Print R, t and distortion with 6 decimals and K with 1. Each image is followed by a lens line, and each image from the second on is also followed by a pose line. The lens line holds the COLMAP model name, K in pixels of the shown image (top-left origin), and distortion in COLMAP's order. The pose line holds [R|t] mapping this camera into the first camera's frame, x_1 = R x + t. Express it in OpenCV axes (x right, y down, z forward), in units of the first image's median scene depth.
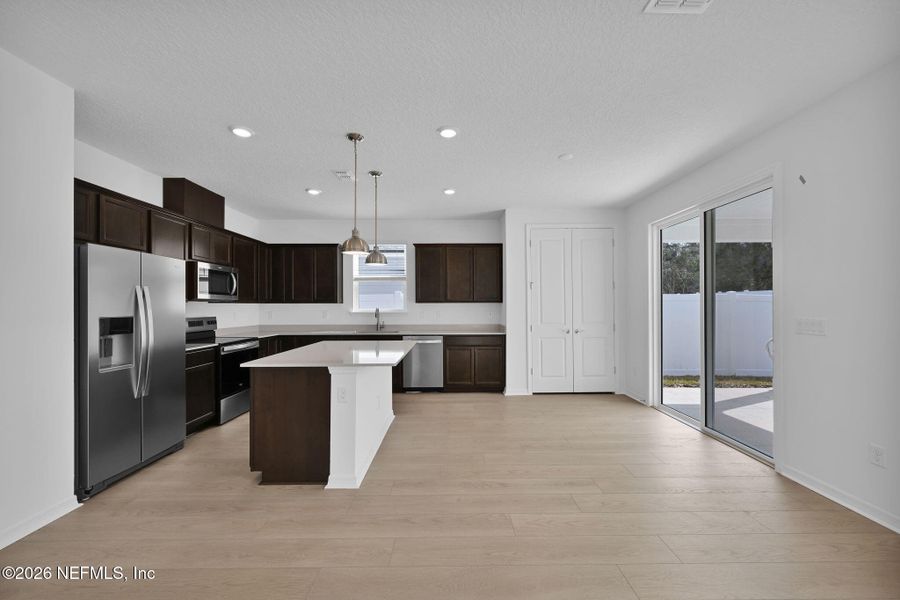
lens RADIAL K [[355.6, 0, 455.7], [0, 355.6, 302.7], [0, 0, 1]] dist [-0.000806, -0.000200]
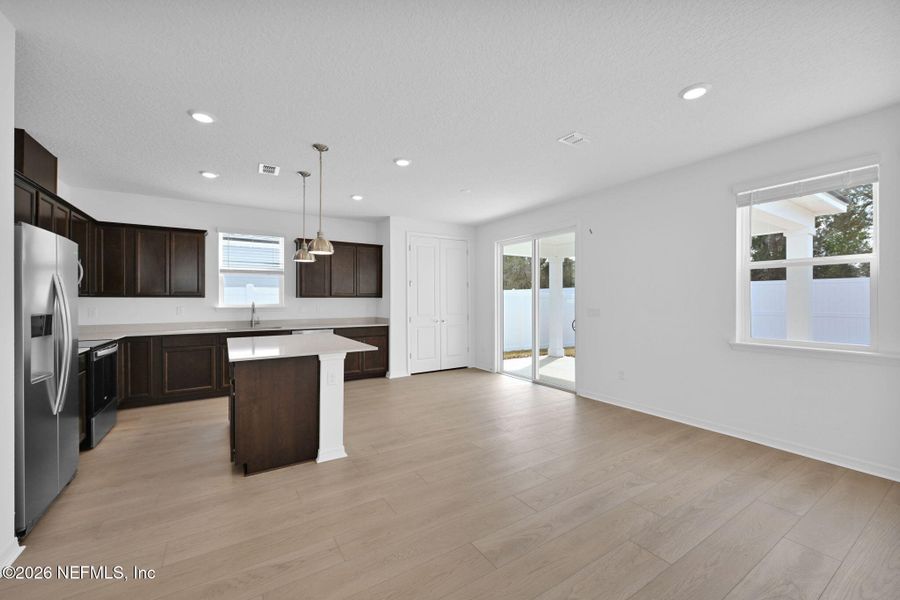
lens RADIAL K [[355.6, 0, 452.6], [0, 355.6, 299.5], [0, 0, 1]] dist [-0.000806, -0.000200]
pose [[0.850158, 0.002453, 0.526522, -0.324387], [-0.005611, 0.999975, 0.004401, -0.001175], [-0.526498, -0.006696, 0.850150, -0.097141]]
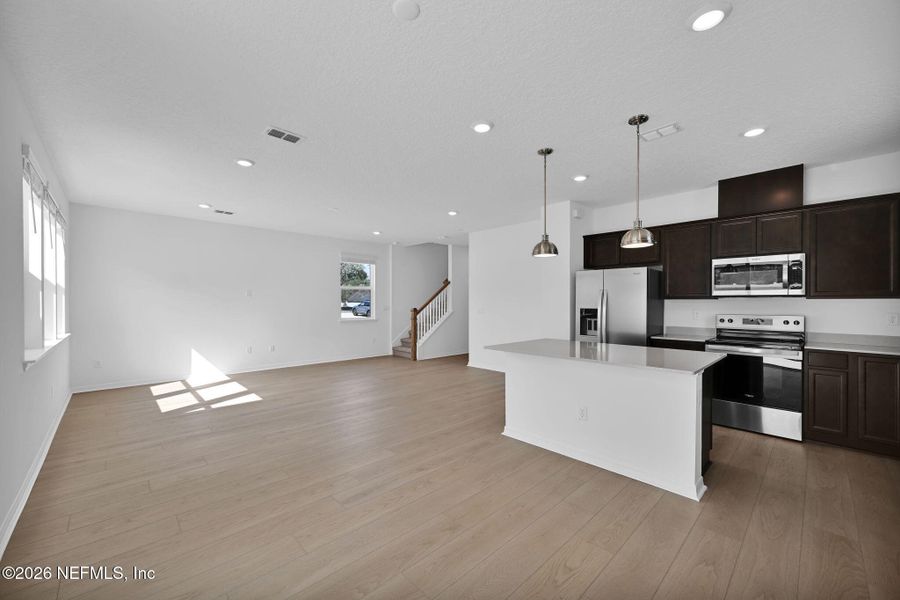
lens RADIAL K [[355.6, 0, 450.6], [0, 355.6, 303.6], [0, 0, 1]] dist [-0.000806, -0.000200]
pose [[-0.731673, 0.003988, -0.681644, 0.443215], [0.005999, 0.999982, -0.000589, 0.006543], [0.681629, -0.004520, -0.731684, 1.021527]]
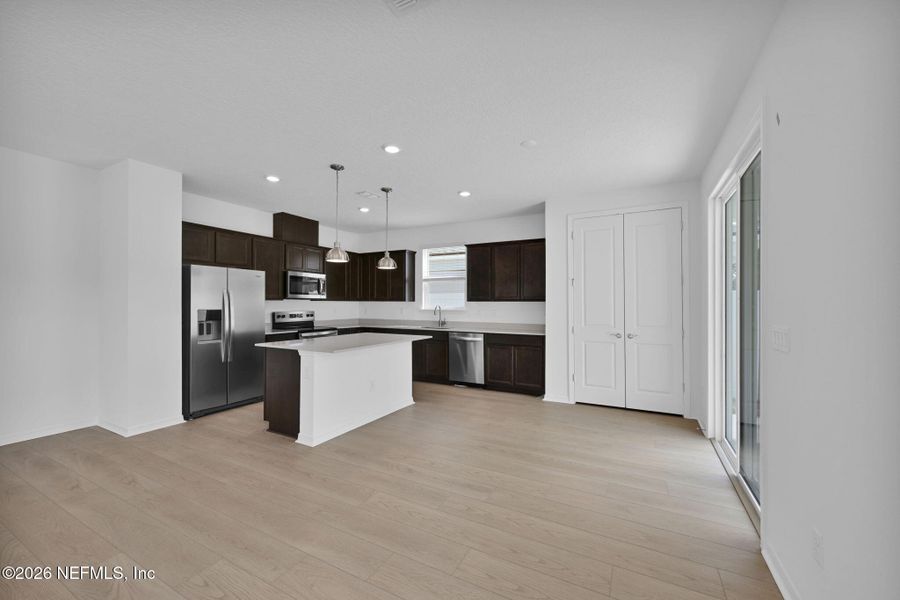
lens RADIAL K [[355.6, 0, 453.9], [0, 355.6, 305.1], [0, 0, 1]] dist [-0.000806, -0.000200]
pose [[0.878686, 0.008187, -0.477331, 0.419993], [-0.002842, 0.999925, 0.011917, -0.001170], [0.477392, -0.009115, 0.878643, 0.068654]]
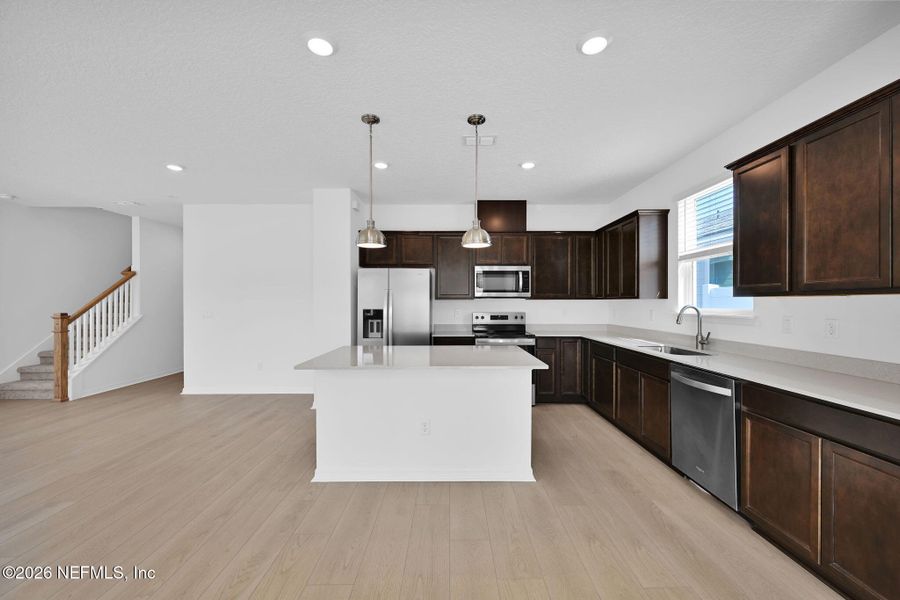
lens RADIAL K [[355.6, 0, 452.4], [0, 355.6, 302.1], [0, 0, 1]] dist [-0.000806, -0.000200]
pose [[-0.010182, 0.000964, -0.999948, 0.403607], [0.009426, 0.999955, 0.000868, 0.004340], [0.999904, -0.009416, -0.010191, 0.771127]]
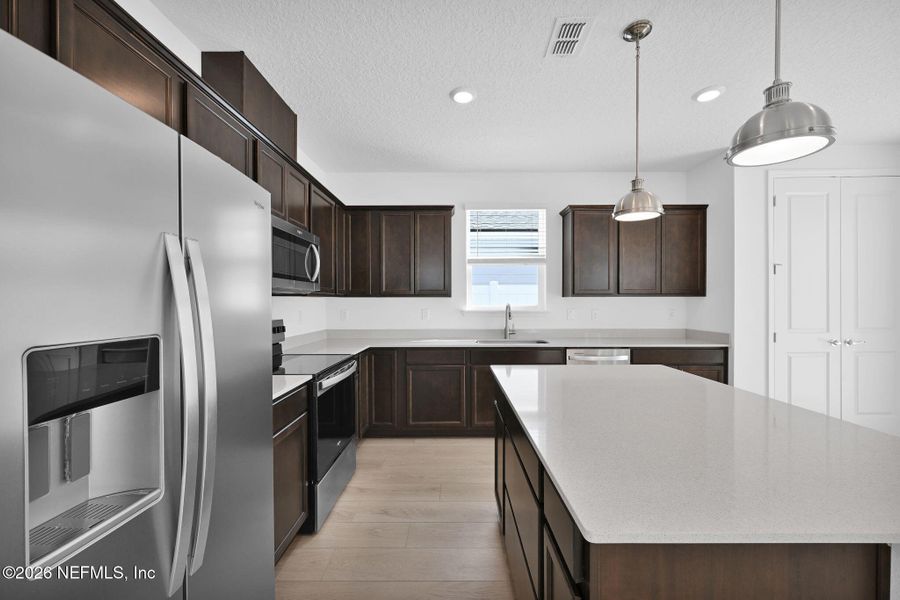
lens RADIAL K [[355.6, 0, 454.6], [0, 355.6, 303.2], [0, 0, 1]] dist [-0.000806, -0.000200]
pose [[0.999895, 0.001264, -0.014406, -0.376549], [-0.001058, 0.999897, 0.014300, 0.003811], [0.014423, -0.014284, 0.999794, 0.405534]]
